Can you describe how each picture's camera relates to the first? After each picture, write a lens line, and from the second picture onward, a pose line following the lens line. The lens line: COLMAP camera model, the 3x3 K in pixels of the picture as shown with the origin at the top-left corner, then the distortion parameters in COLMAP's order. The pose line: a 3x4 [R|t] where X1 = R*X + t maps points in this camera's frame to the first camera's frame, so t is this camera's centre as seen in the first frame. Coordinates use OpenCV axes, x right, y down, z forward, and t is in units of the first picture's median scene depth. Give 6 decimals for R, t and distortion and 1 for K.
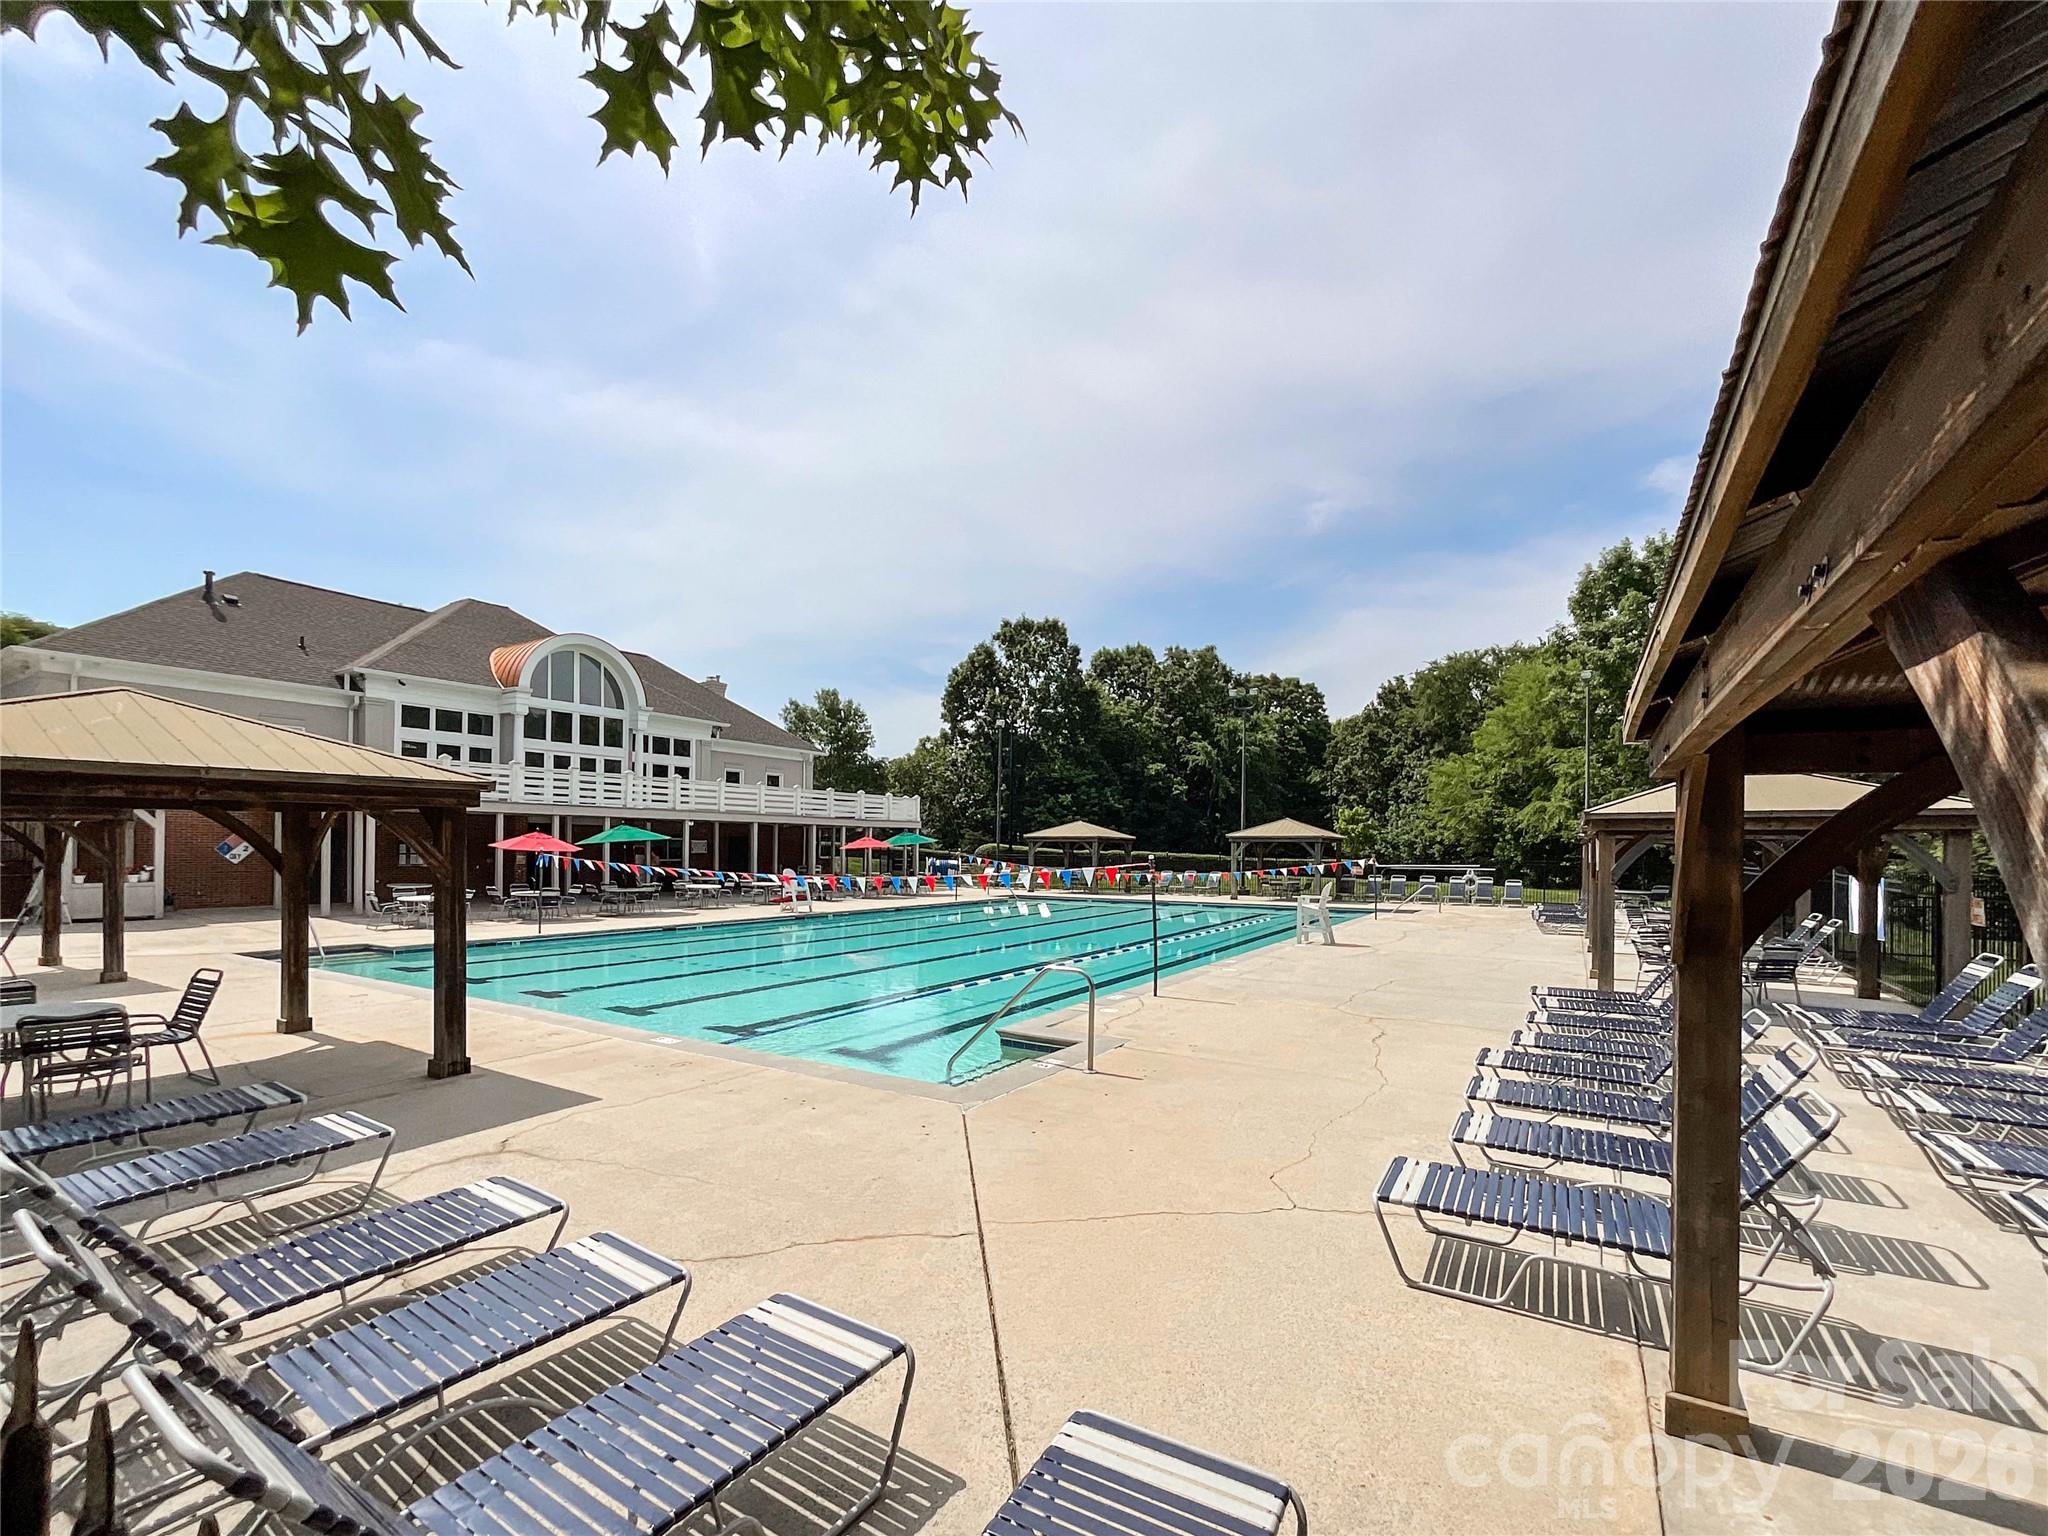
lens RADIAL K [[819.0, 0, 1038.1], [0, 819.0, 840.4], [0, 0, 1]] dist [-0.014379, -0.000051]
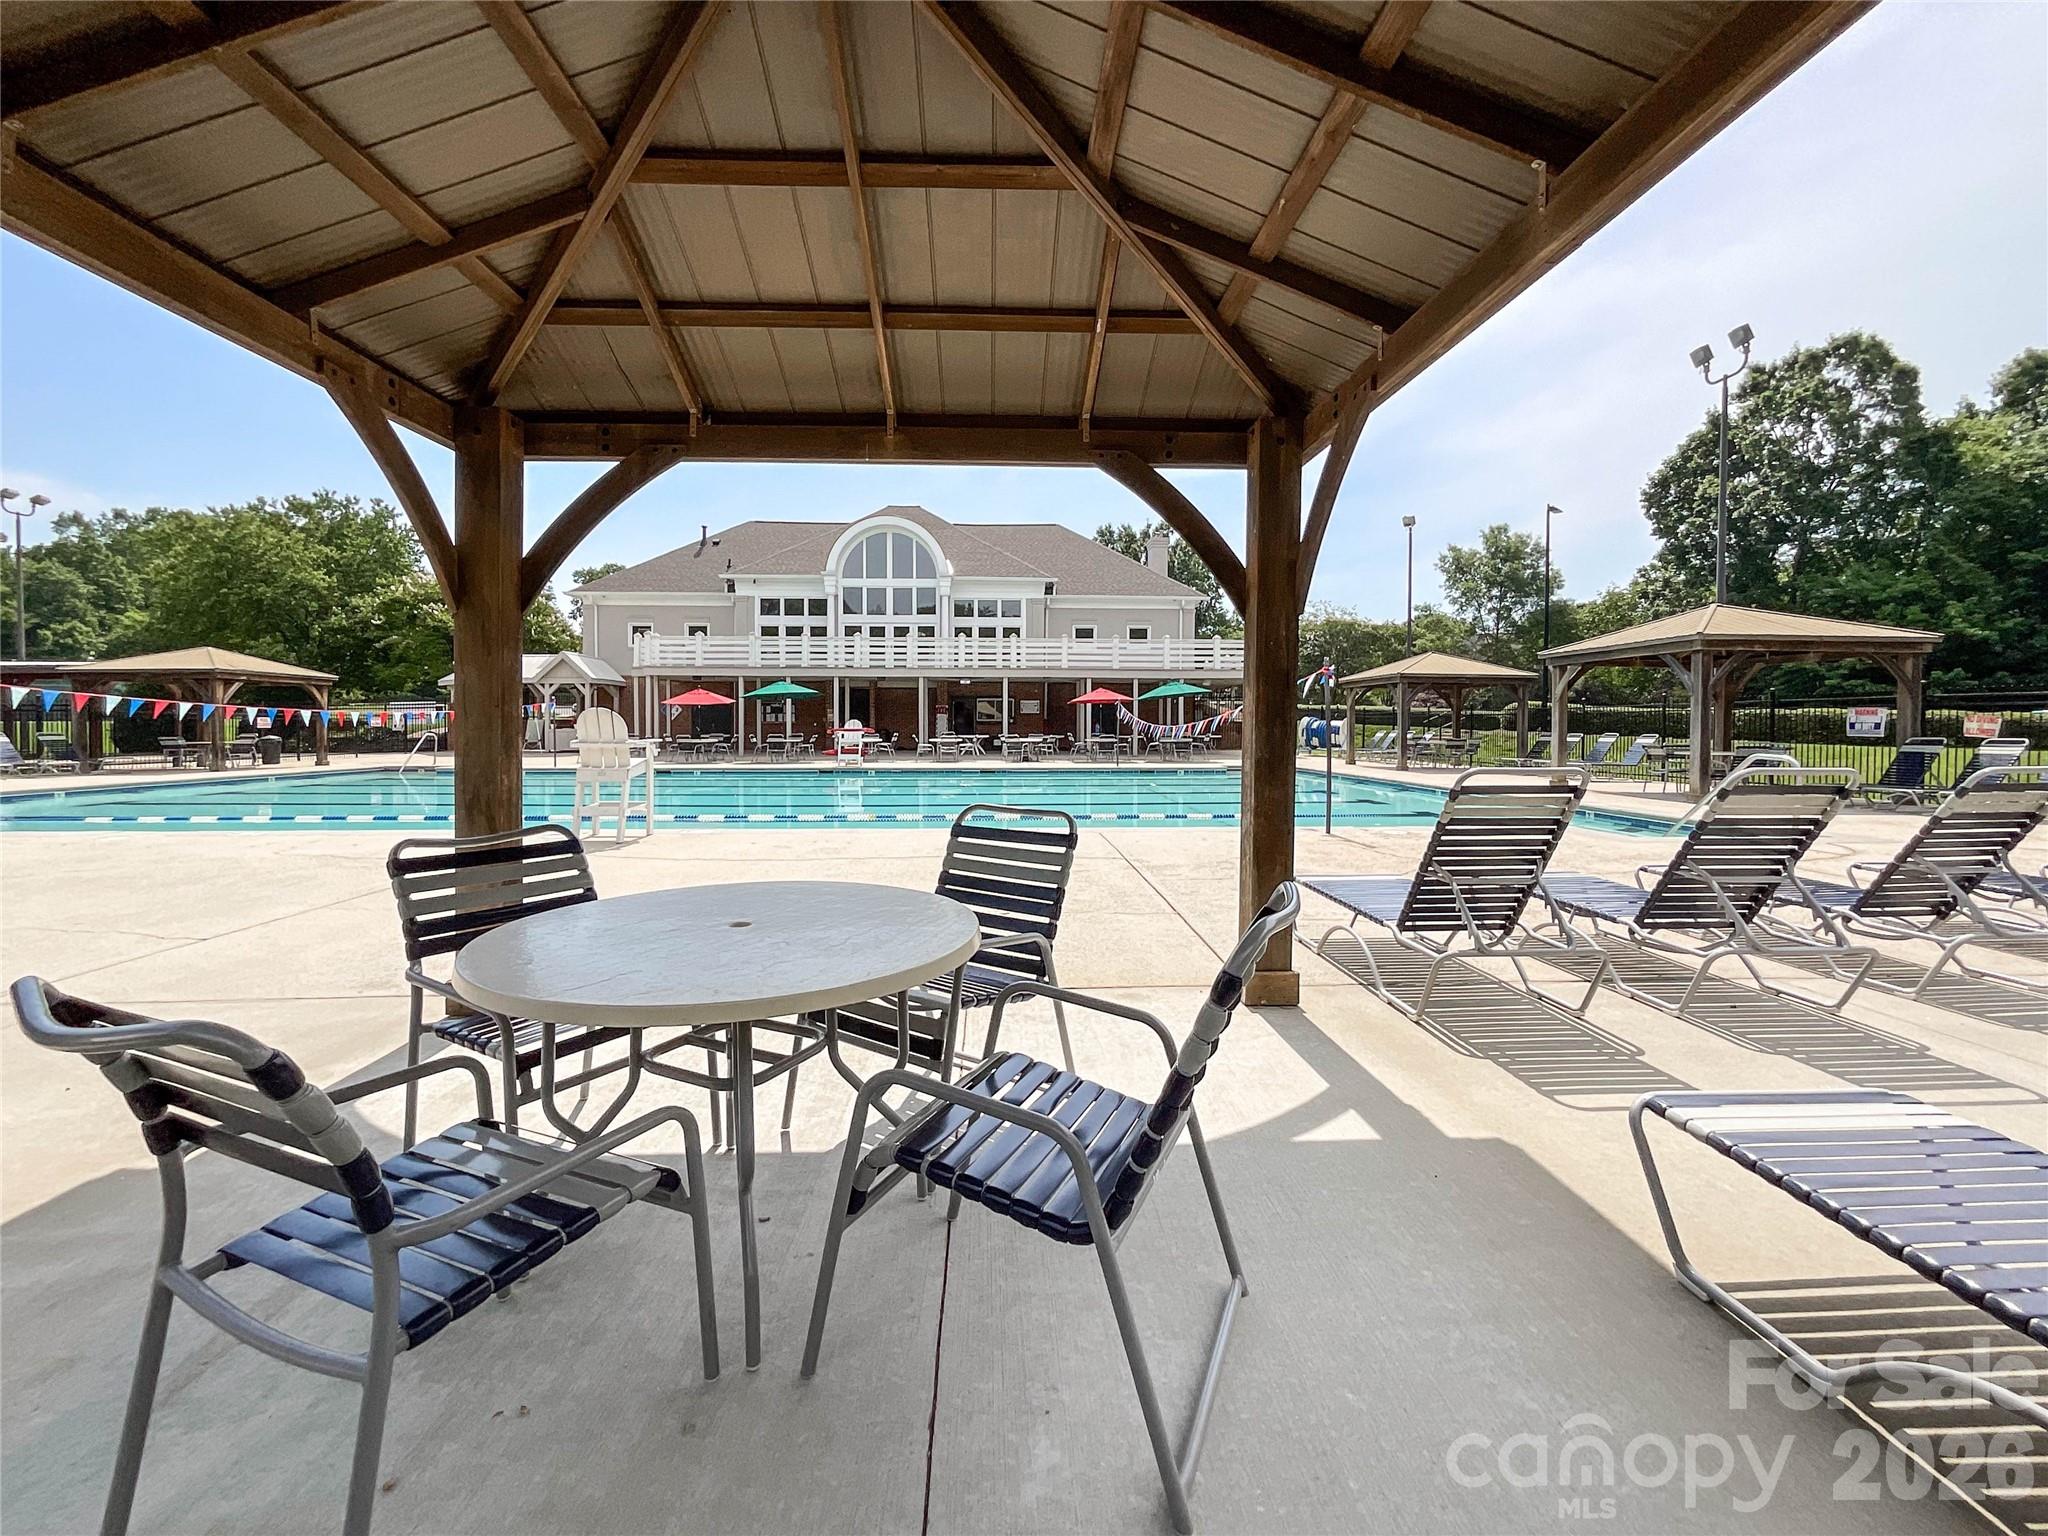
lens RADIAL K [[740.1, 0, 1024.0], [0, 740.1, 768.0], [0, 0, 1]] dist [-0.011877, 0.000004]
pose [[0.572429, 0.062423, -0.817575, 0.222348], [0.007988, 0.996626, 0.081686, 0.007355], [0.819916, -0.053290, 0.569999, 0.297320]]
